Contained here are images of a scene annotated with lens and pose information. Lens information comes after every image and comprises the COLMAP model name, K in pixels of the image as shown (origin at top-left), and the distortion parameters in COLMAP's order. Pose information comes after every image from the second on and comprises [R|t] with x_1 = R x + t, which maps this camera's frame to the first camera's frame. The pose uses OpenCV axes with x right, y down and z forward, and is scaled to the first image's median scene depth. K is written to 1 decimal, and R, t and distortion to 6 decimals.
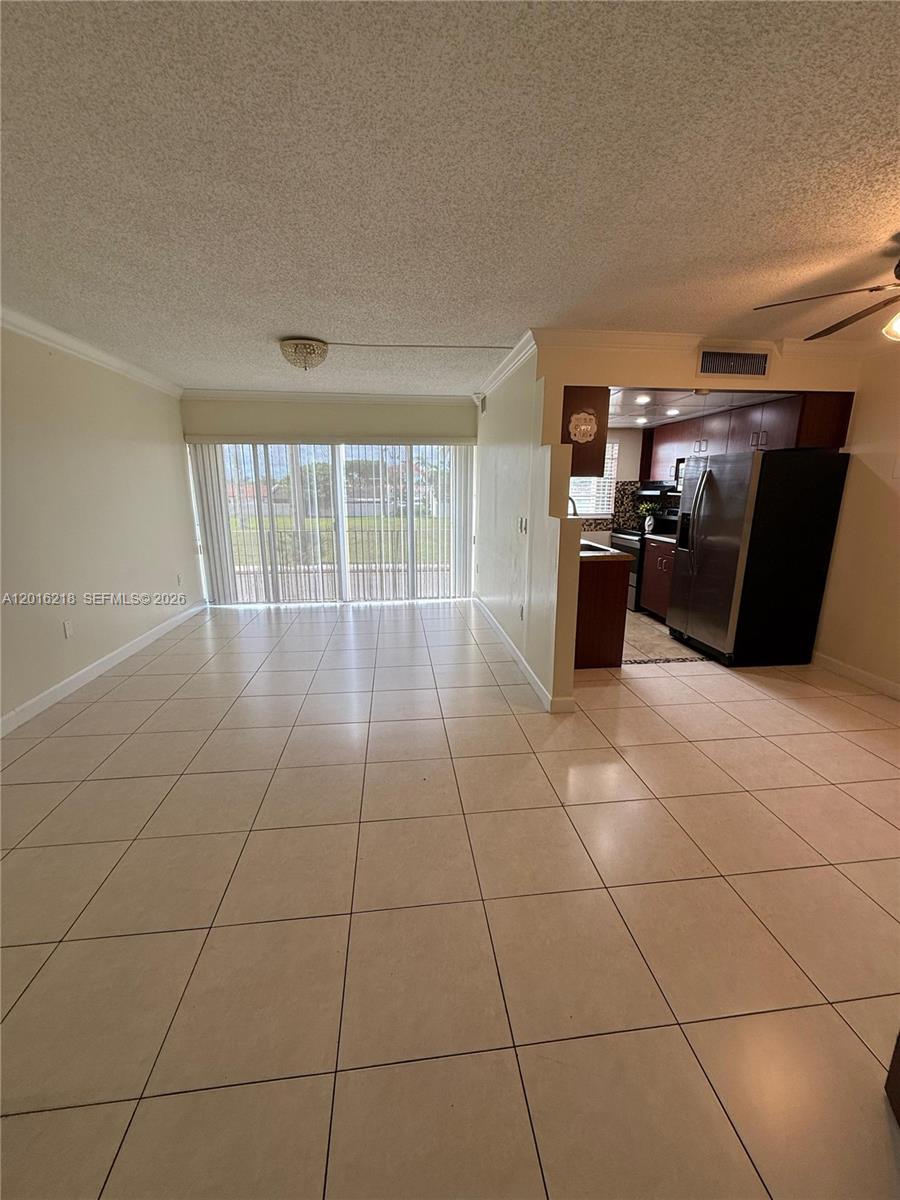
lens RADIAL K [[479.8, 0, 452.4], [0, 479.8, 598.6], [0, 0, 1]] dist [-0.000049, 0.000054]
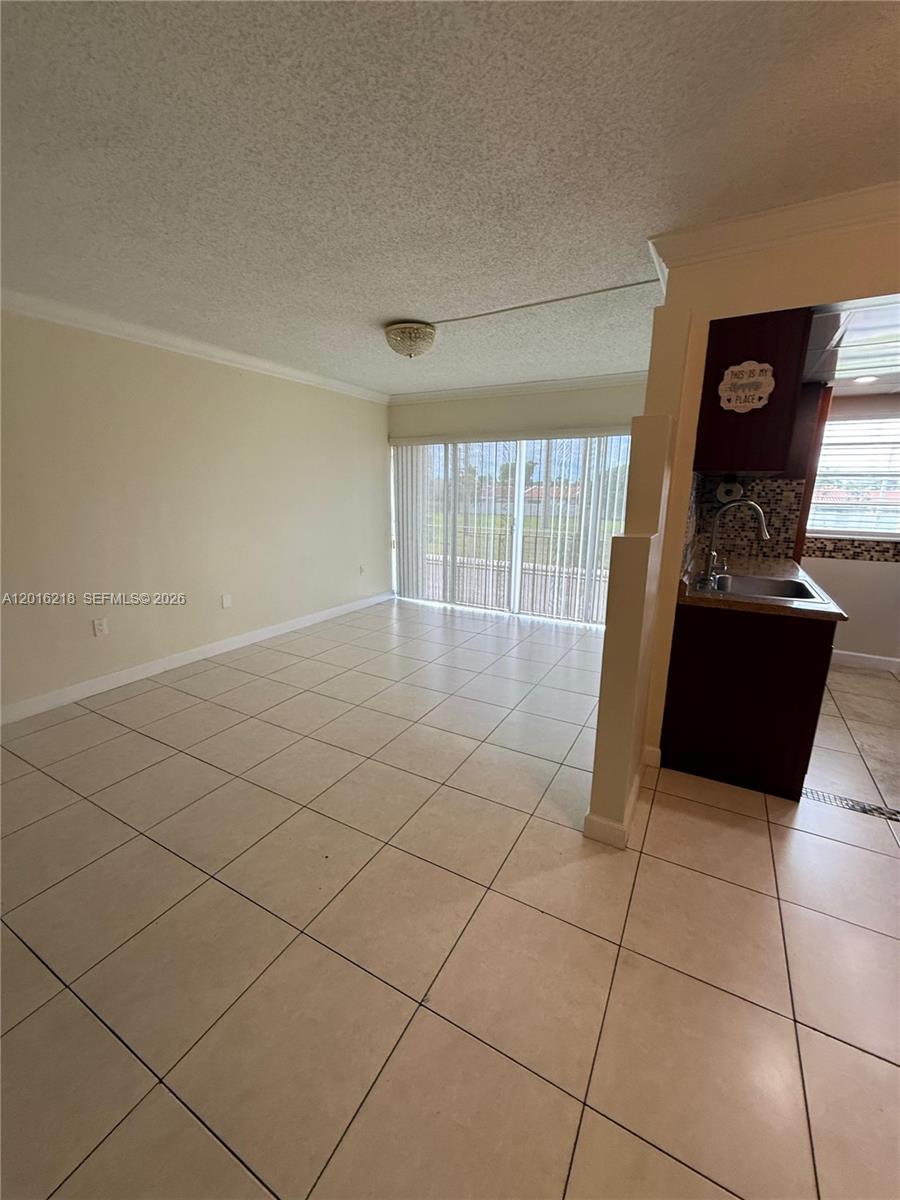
lens RADIAL K [[479.8, 0, 452.4], [0, 479.8, 598.6], [0, 0, 1]] dist [-0.000049, 0.000054]
pose [[0.811481, 0.137800, -0.567899, 0.213850], [-0.140592, 0.989293, 0.039156, -0.043043], [0.567214, 0.048068, 0.822166, 0.196447]]
